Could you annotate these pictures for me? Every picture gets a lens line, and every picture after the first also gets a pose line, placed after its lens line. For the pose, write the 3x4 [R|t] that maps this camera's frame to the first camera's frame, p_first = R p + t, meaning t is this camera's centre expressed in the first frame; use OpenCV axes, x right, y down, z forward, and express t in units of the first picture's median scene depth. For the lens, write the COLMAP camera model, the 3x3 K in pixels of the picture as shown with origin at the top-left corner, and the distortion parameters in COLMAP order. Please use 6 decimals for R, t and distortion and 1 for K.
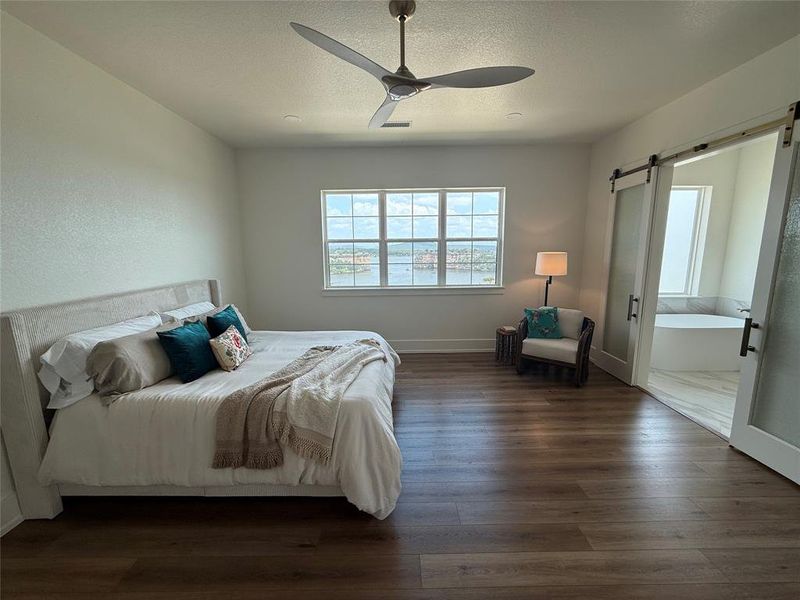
lens RADIAL K [[322.5, 0, 400.0], [0, 322.5, 300.0], [0, 0, 1]] dist [0.001246, 0.000191]
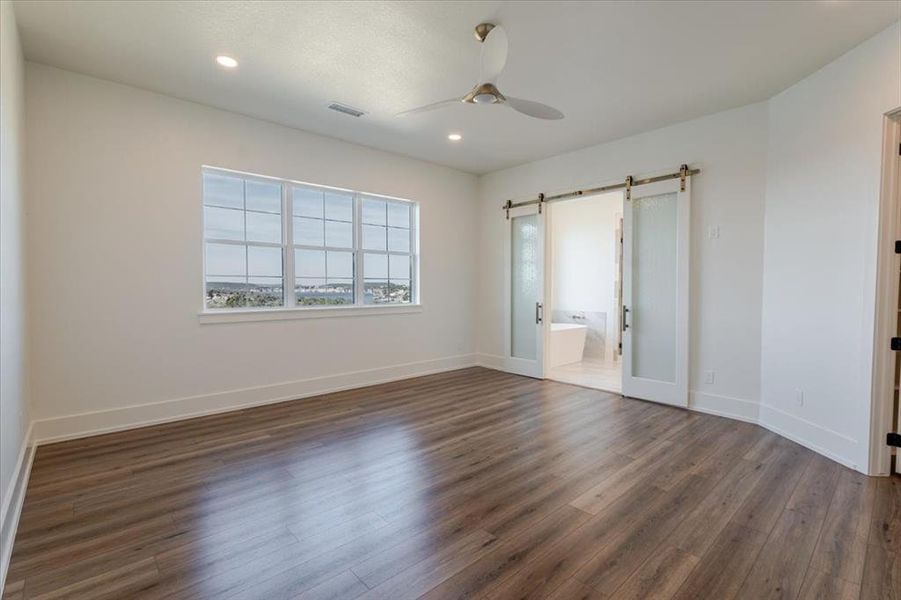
lens RADIAL K [[424.6, 0, 450.5], [0, 424.6, 300.0], [0, 0, 1]] dist [-0.003776, -0.000458]
pose [[0.733813, -0.004282, 0.679338, -0.631992], [0.097111, 0.990372, -0.098655, 0.105829], [-0.672375, 0.138366, 0.727164, 0.062896]]
